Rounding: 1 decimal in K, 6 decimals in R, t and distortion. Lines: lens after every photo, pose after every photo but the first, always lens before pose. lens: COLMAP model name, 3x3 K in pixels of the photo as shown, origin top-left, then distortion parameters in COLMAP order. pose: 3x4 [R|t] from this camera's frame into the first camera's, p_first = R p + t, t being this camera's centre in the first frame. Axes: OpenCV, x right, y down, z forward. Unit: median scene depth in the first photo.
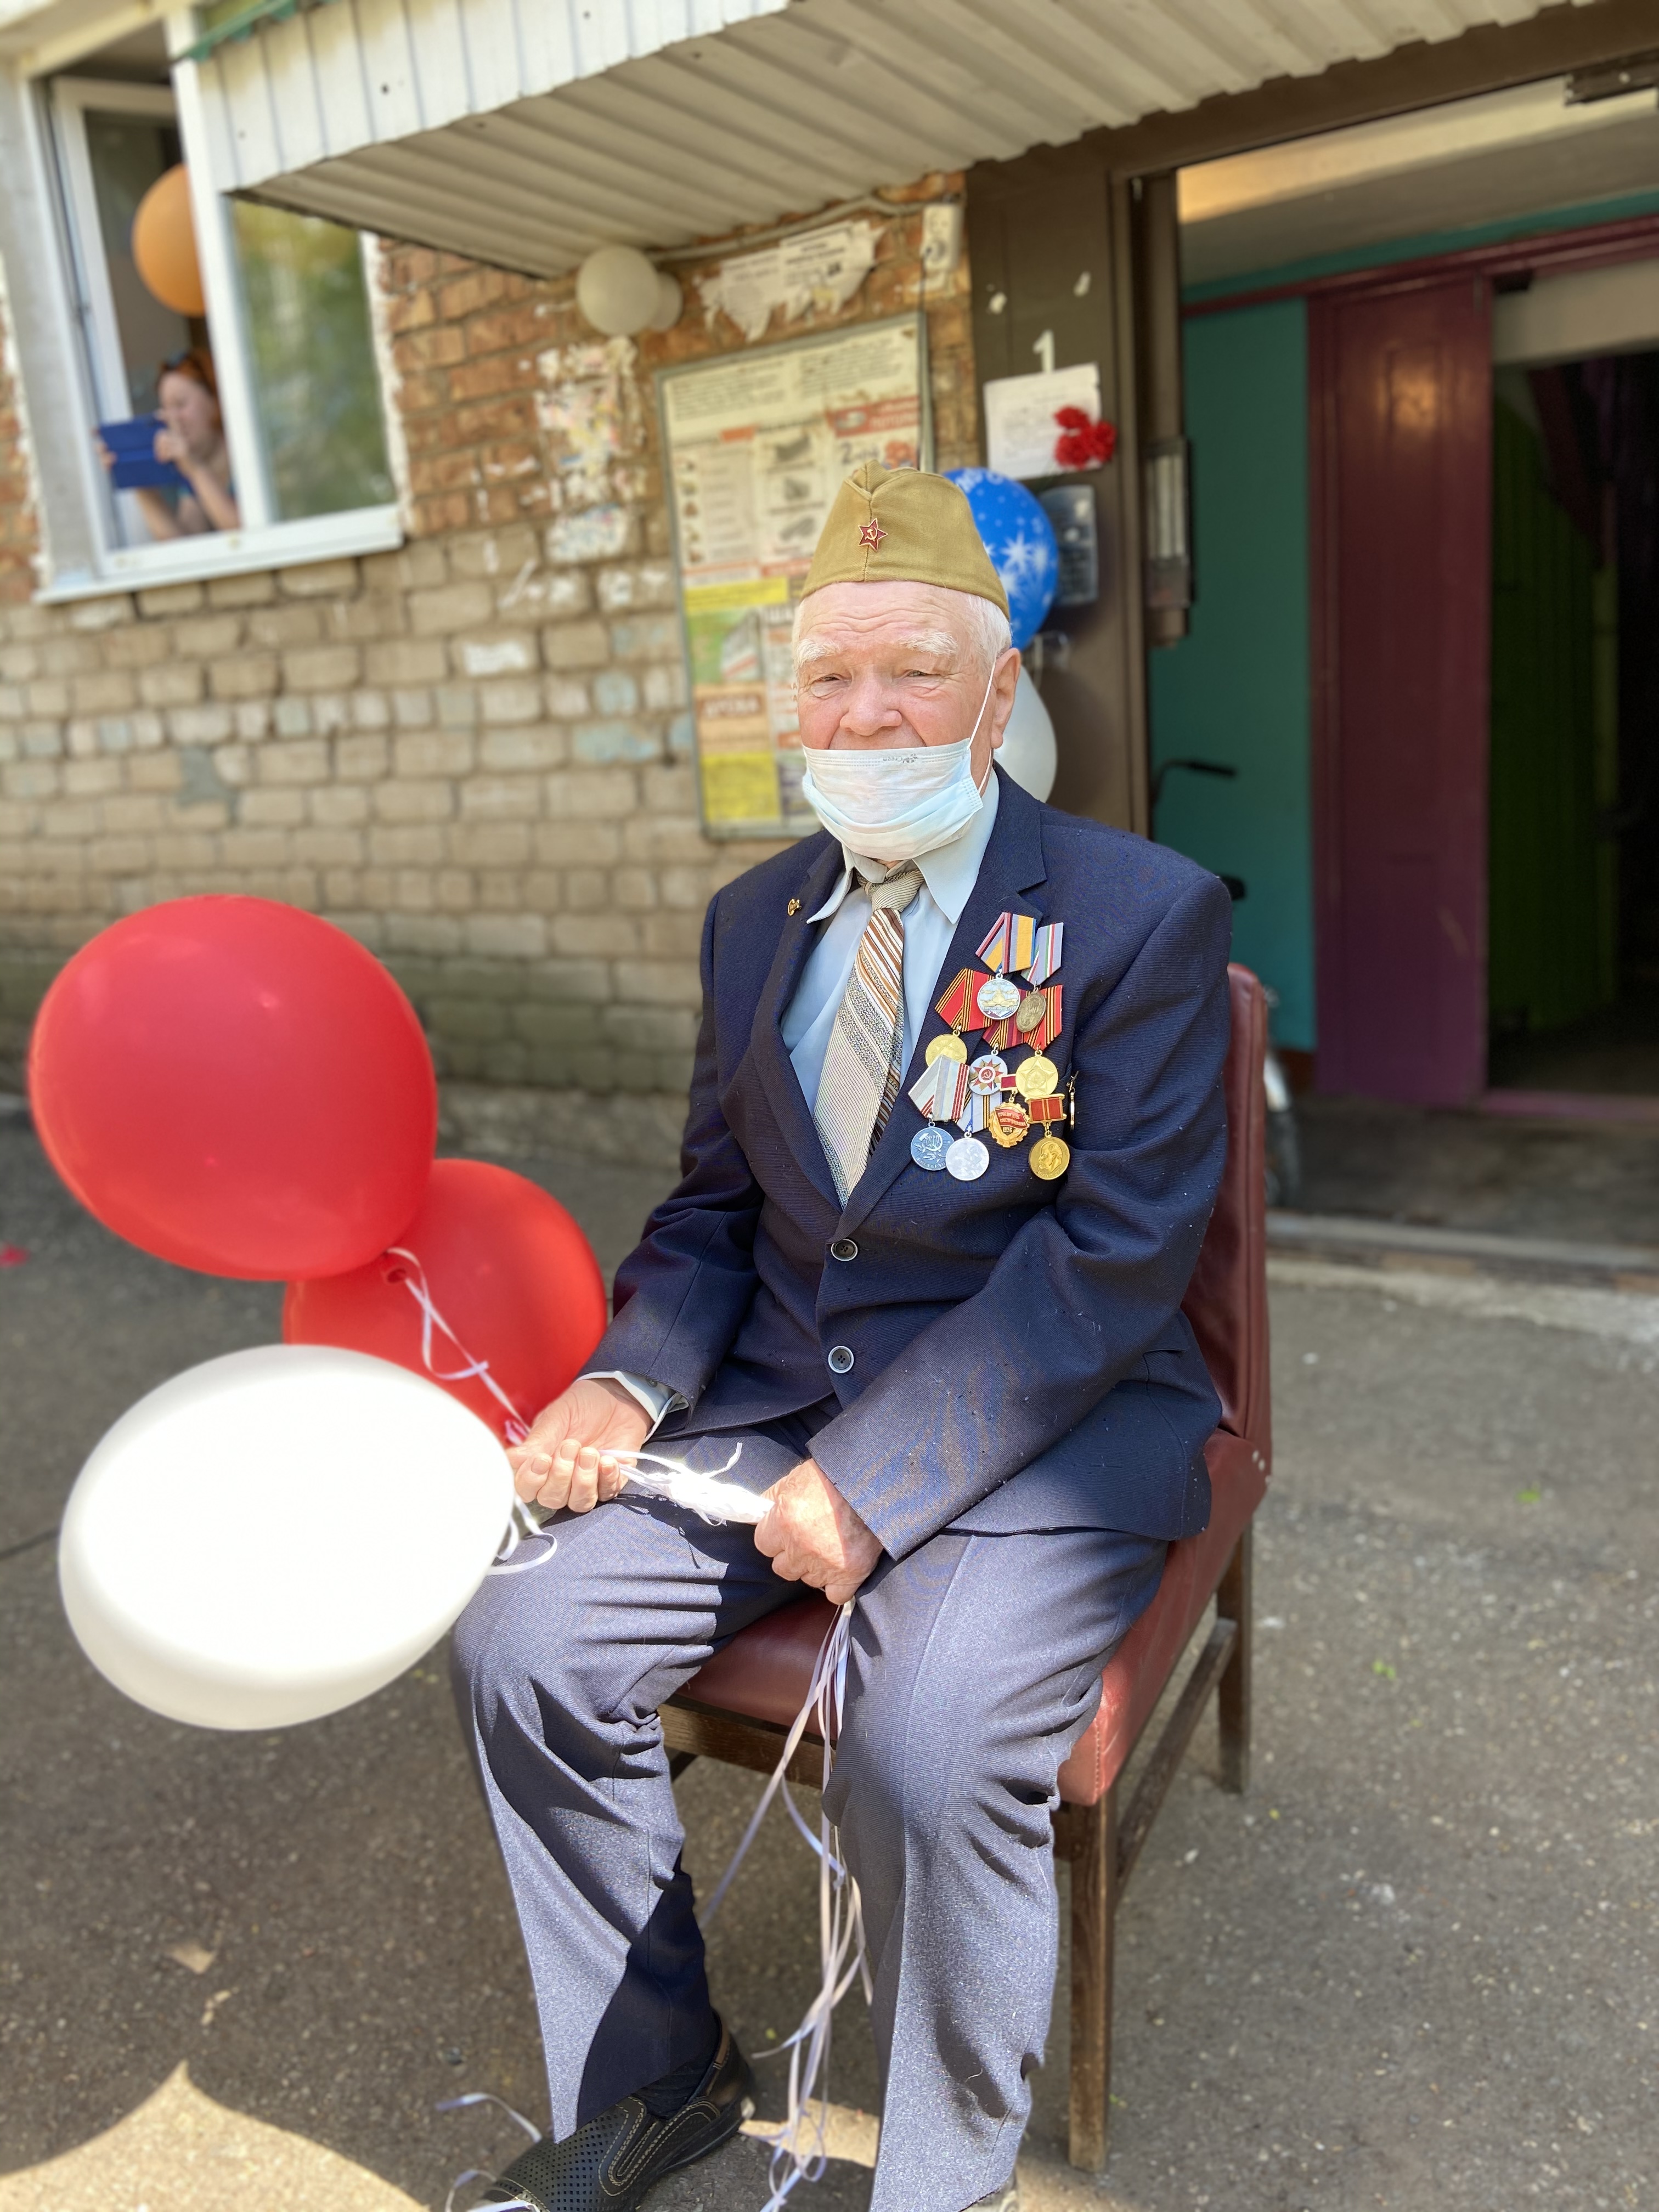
lens RADIAL K [[1684.0, 0, 829.4], [0, 1684.0, 1111.4], [0, 0, 1]] dist [0.063013, -0.089665]
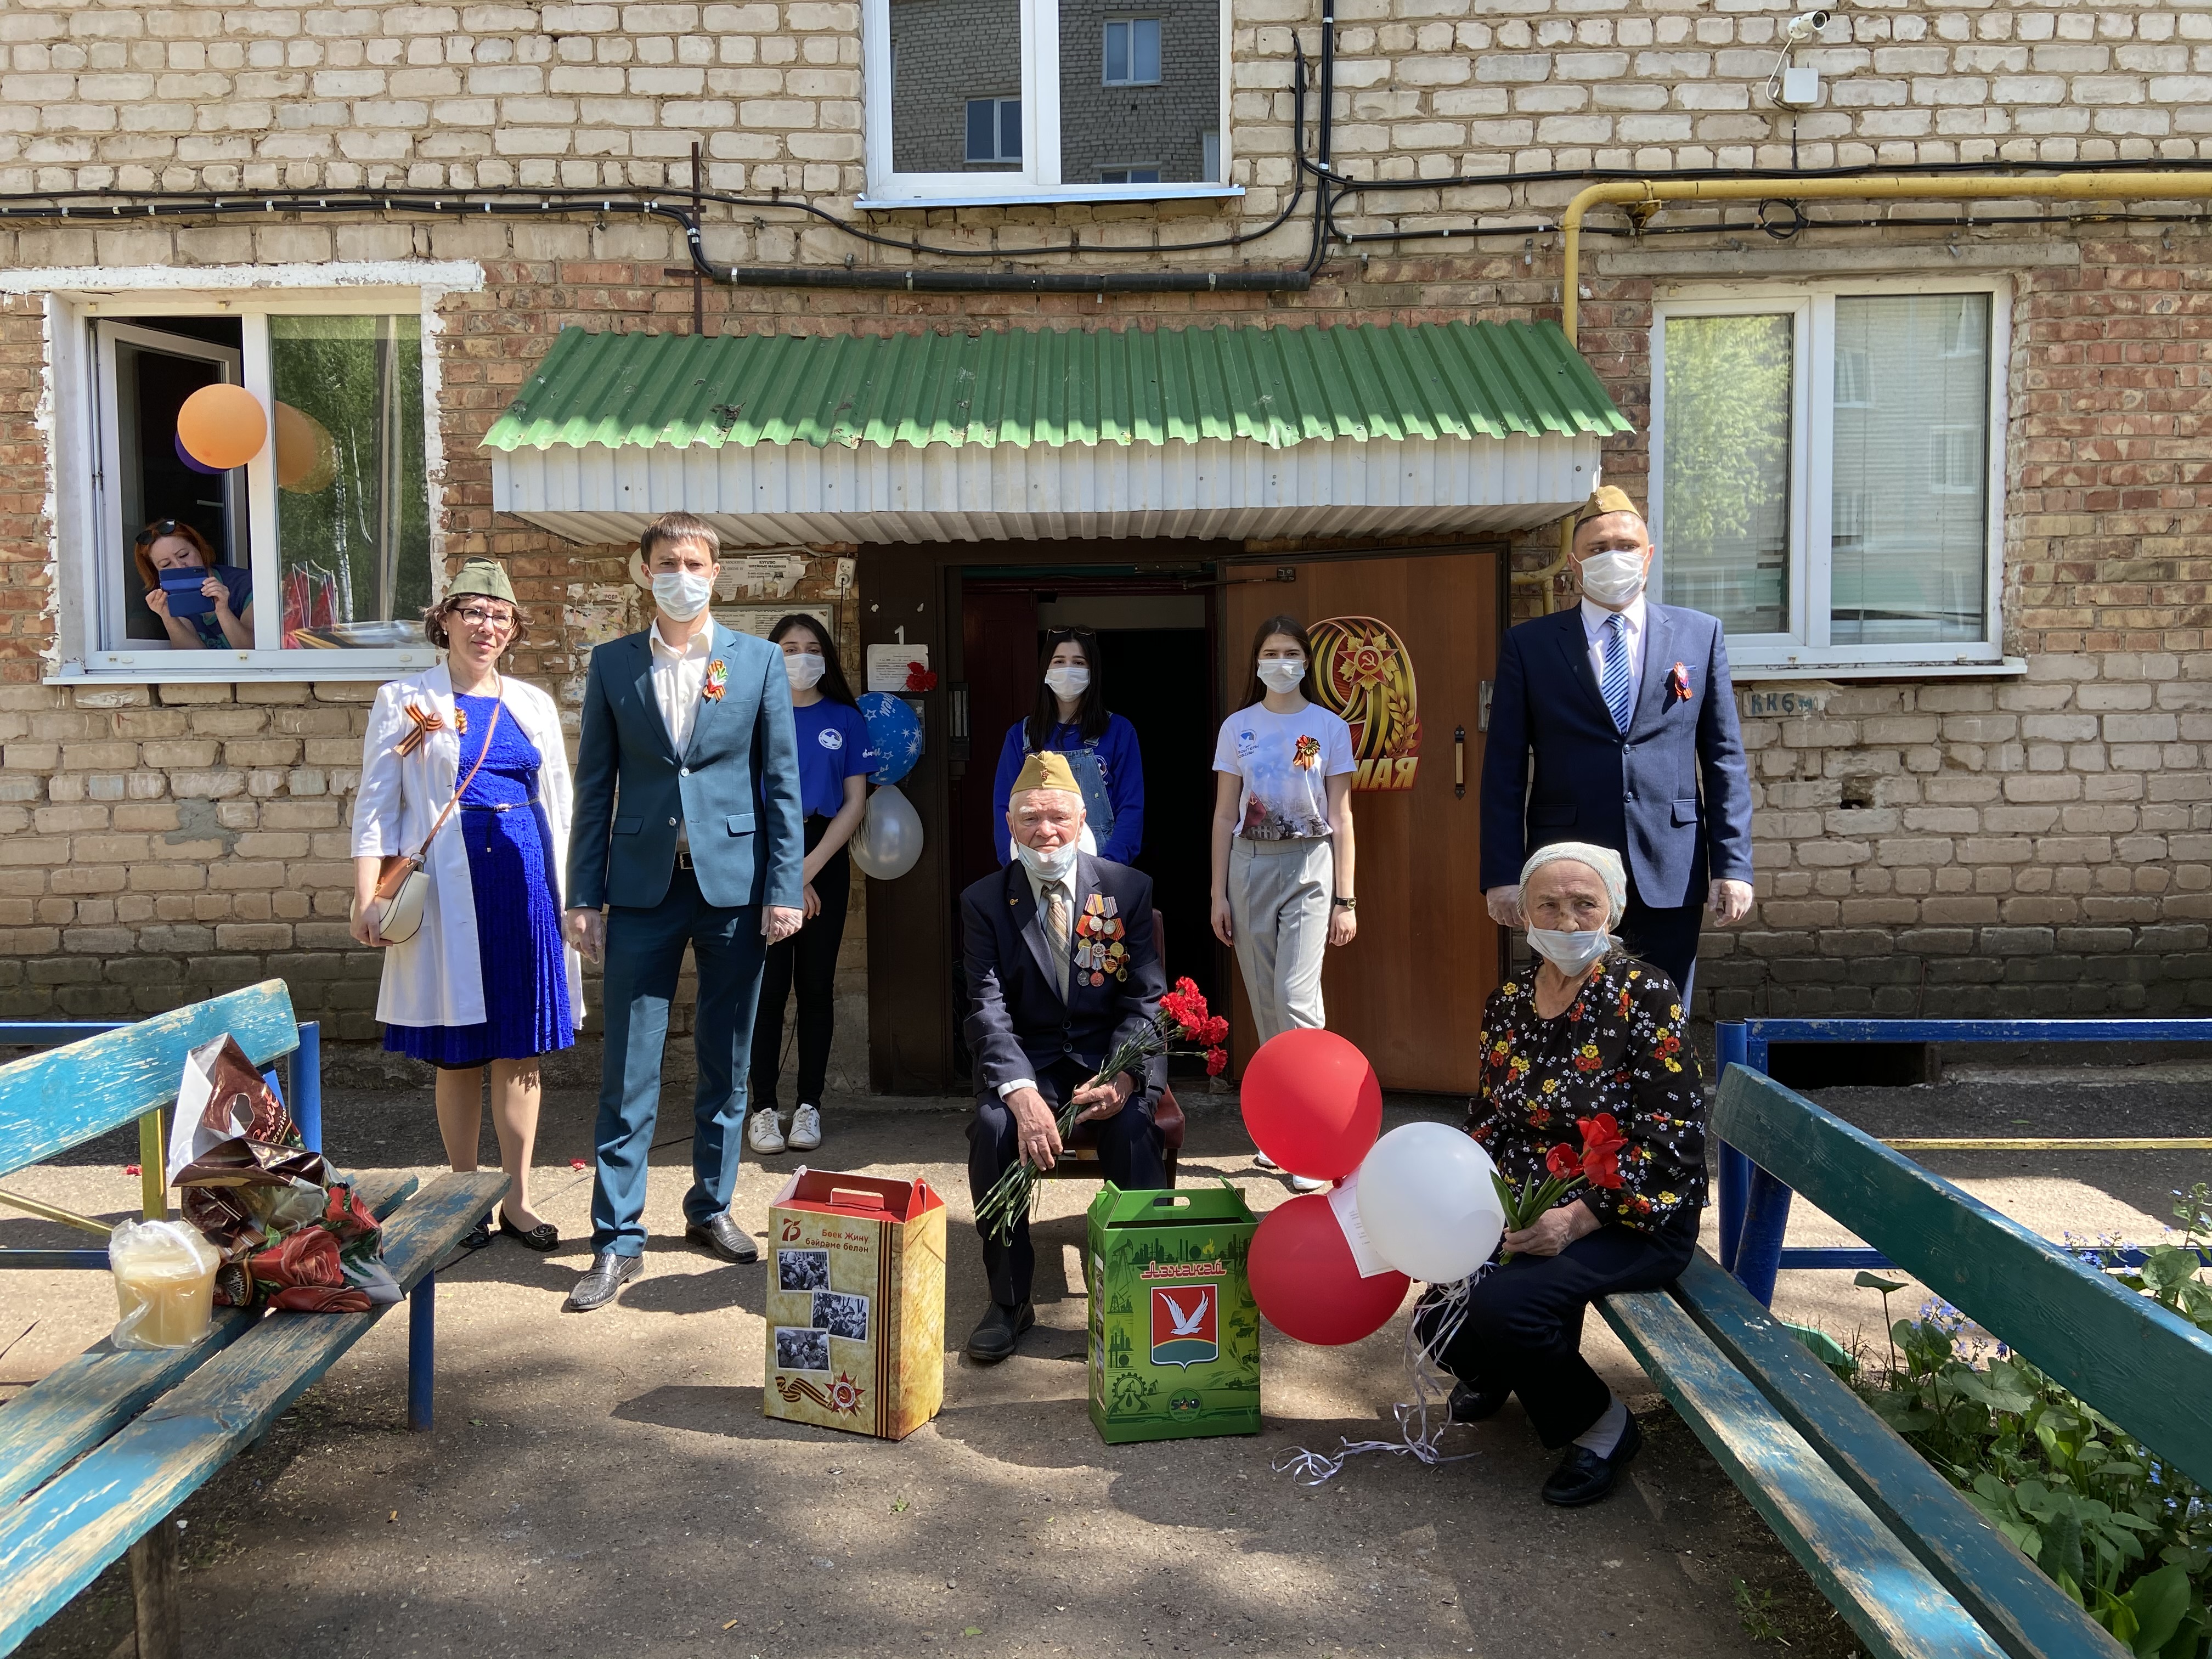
lens RADIAL K [[1684.0, 0, 1105.0], [0, 1684.0, 823.8], [0, 0, 1]] dist [0.063013, -0.089665]
pose [[0.807693, 0.027555, 0.588959, -0.700176], [0.087286, 0.982313, -0.165660, 0.106982], [-0.583107, 0.185210, 0.791002, -0.569294]]
